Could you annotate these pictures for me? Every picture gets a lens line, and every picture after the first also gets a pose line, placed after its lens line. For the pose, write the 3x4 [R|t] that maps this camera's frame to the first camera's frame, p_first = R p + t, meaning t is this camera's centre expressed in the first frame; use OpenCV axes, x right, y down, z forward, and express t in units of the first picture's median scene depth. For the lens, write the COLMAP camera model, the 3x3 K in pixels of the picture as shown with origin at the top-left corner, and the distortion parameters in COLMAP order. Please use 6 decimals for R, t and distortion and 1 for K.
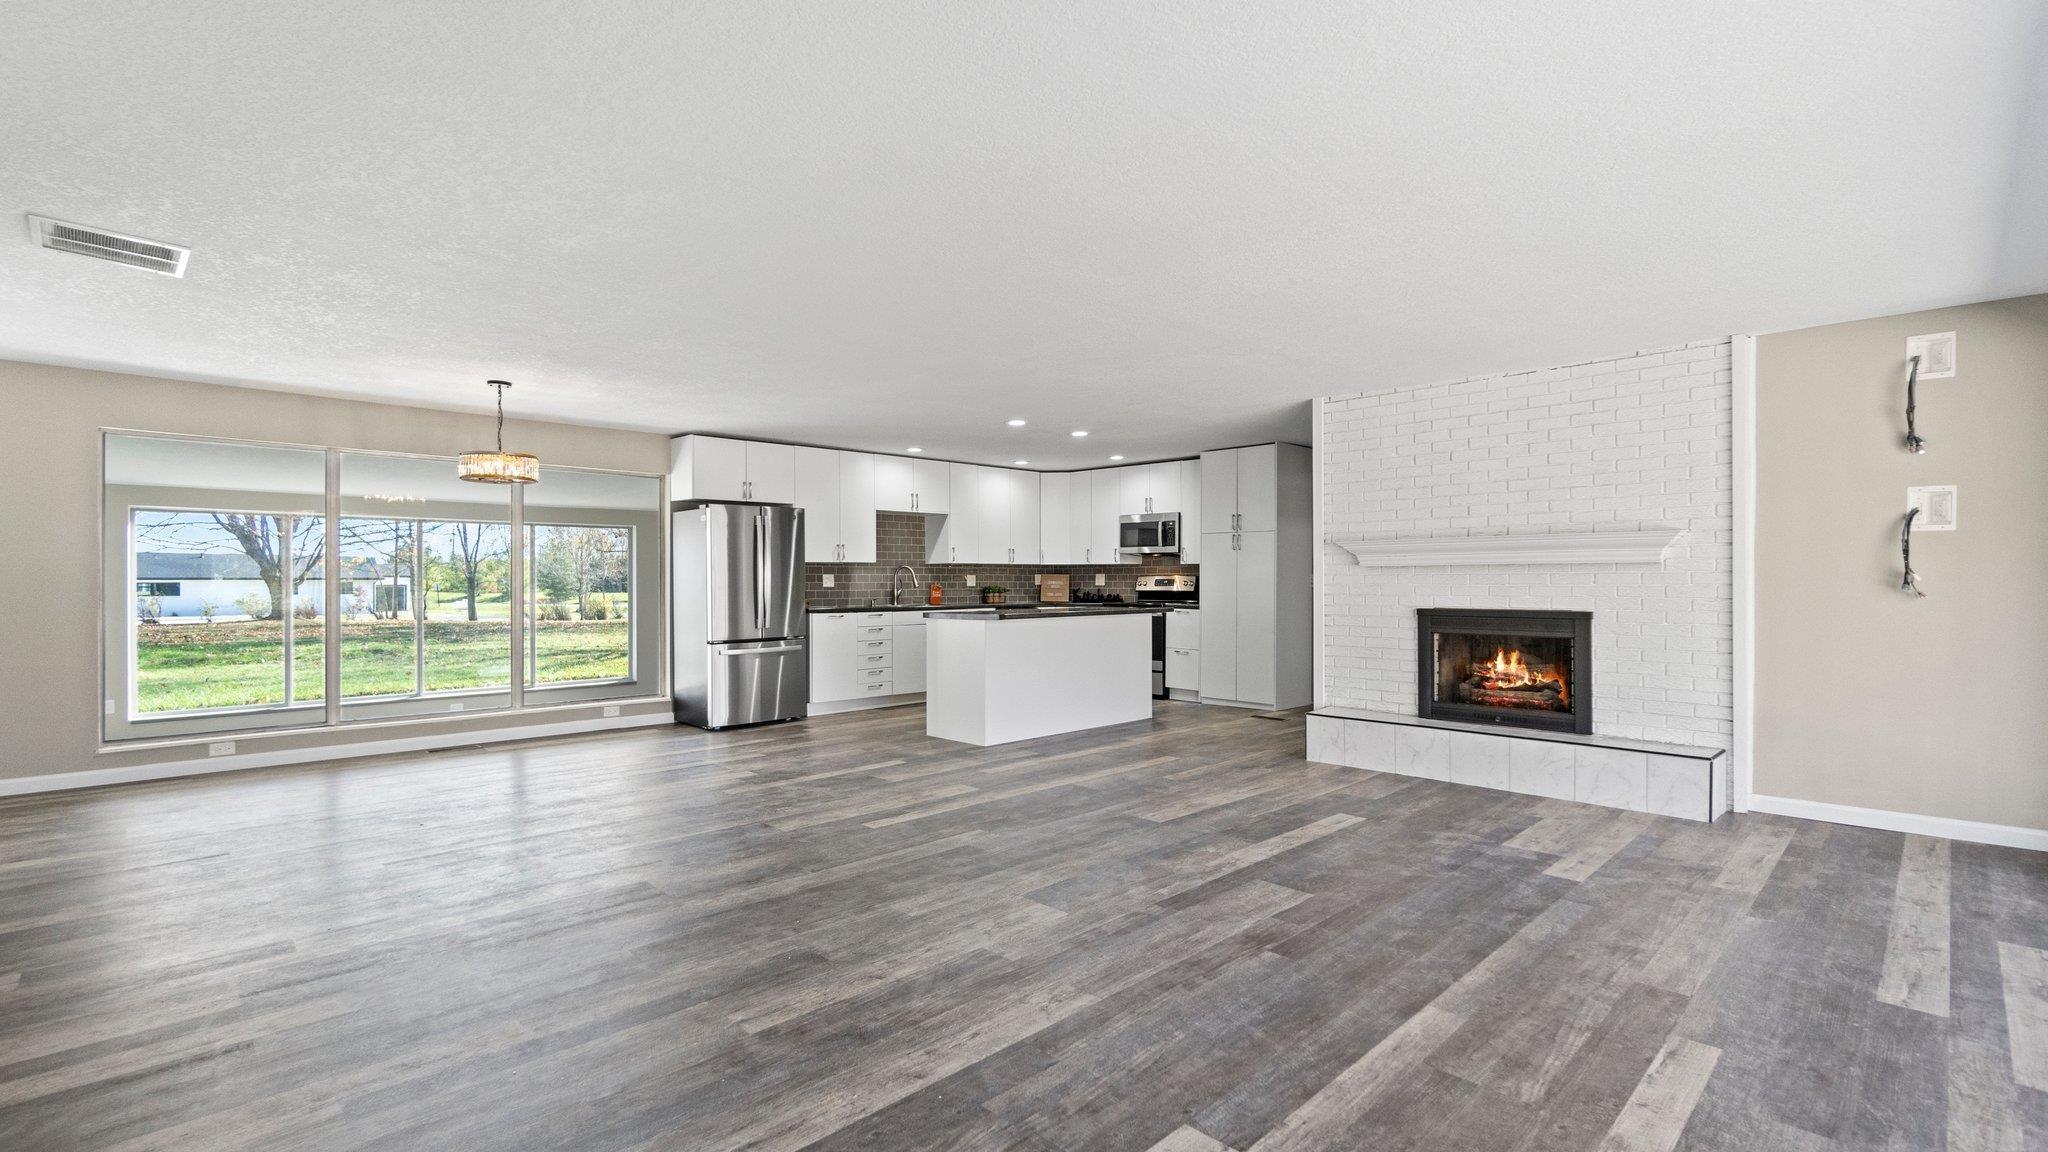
lens RADIAL K [[903.0, 0, 1000.9], [0, 903.0, 575.0], [0, 0, 1]] dist [0.000109, -0.000047]
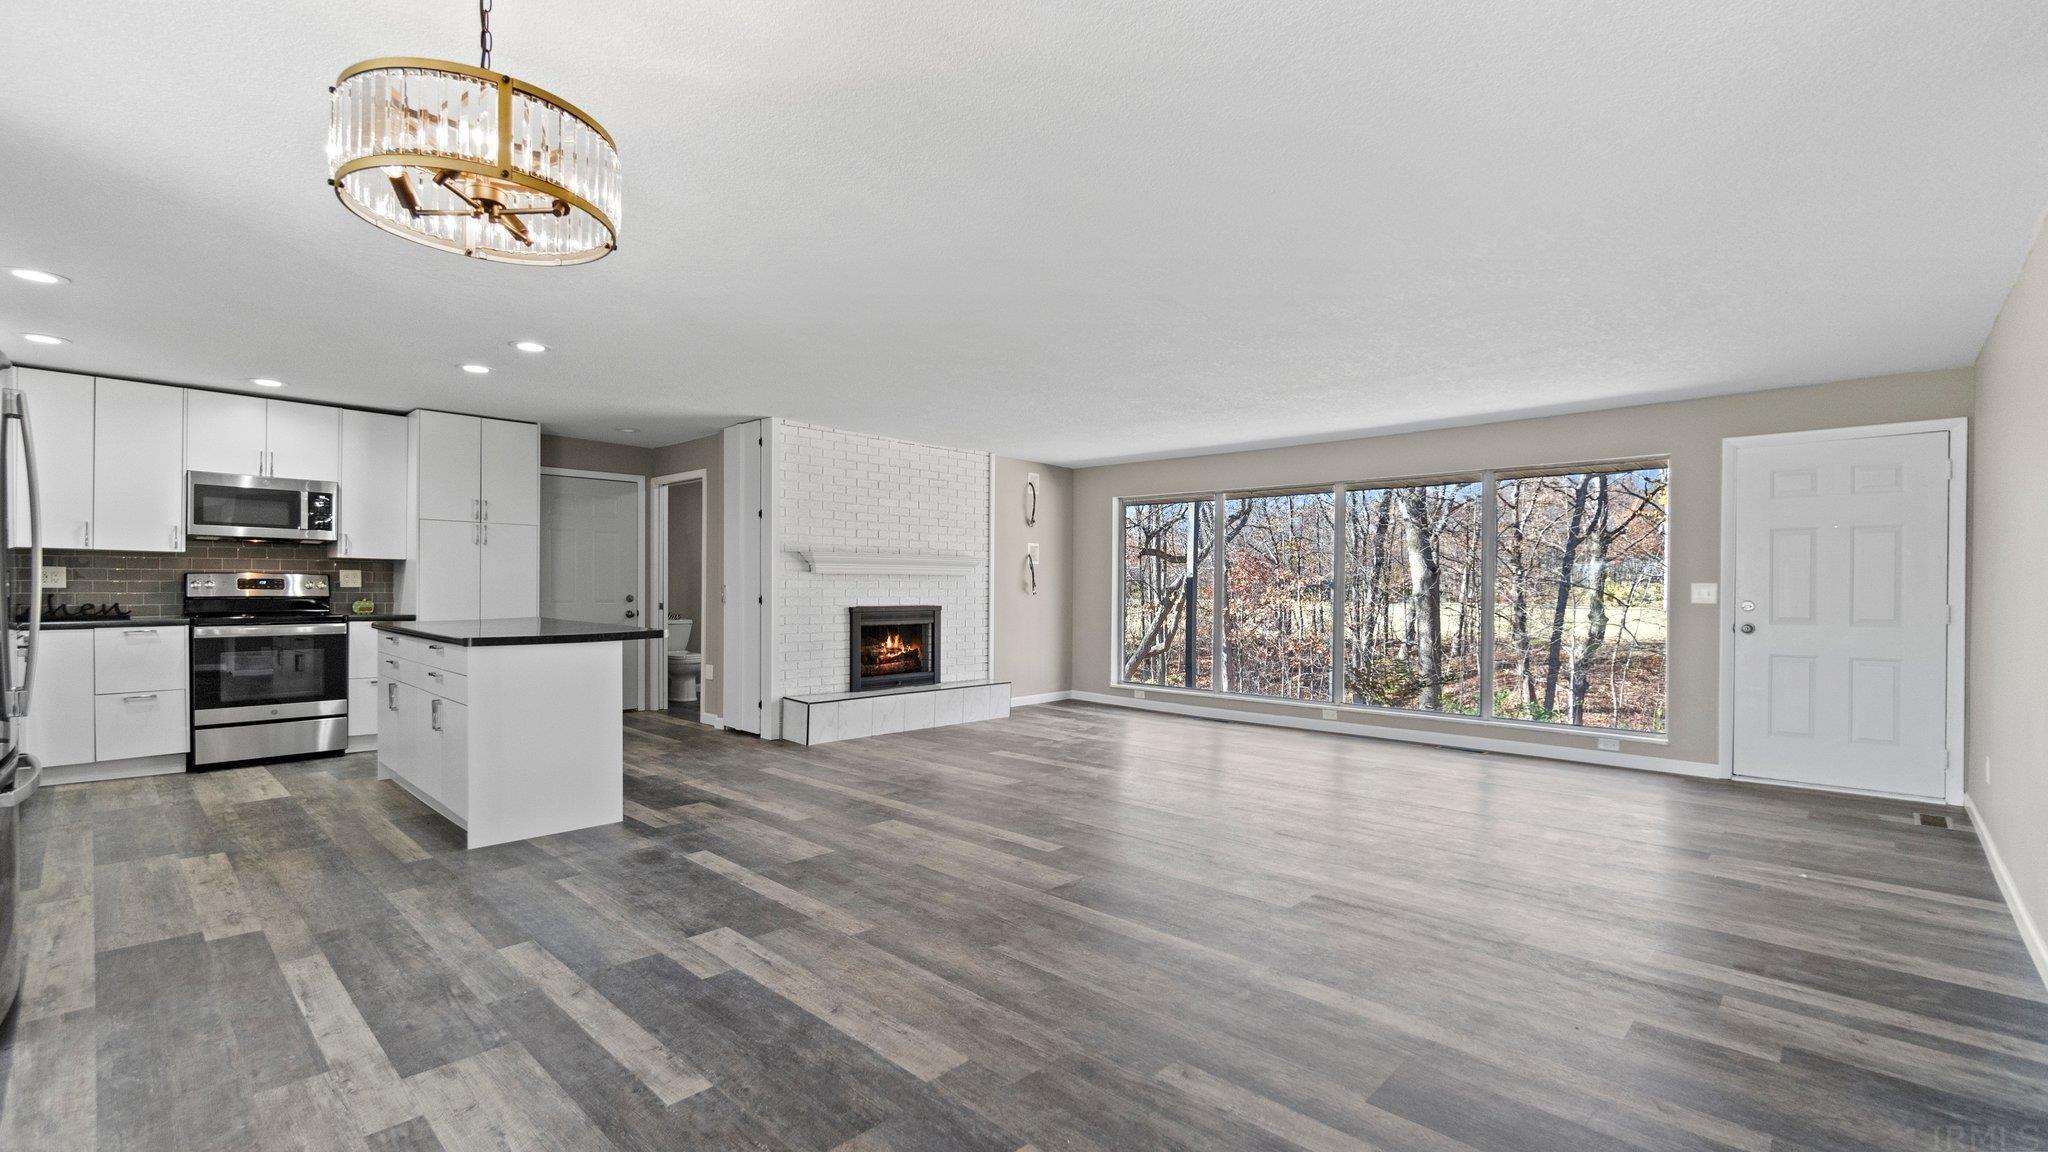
lens RADIAL K [[903.0, 0, 1000.9], [0, 903.0, 575.0], [0, 0, 1]] dist [0.000109, -0.000047]
pose [[-0.036598, 0.012847, 0.999247, -0.827249], [-0.013760, 0.999816, -0.013358, 0.005593], [-0.999235, -0.014238, -0.036414, 0.835192]]
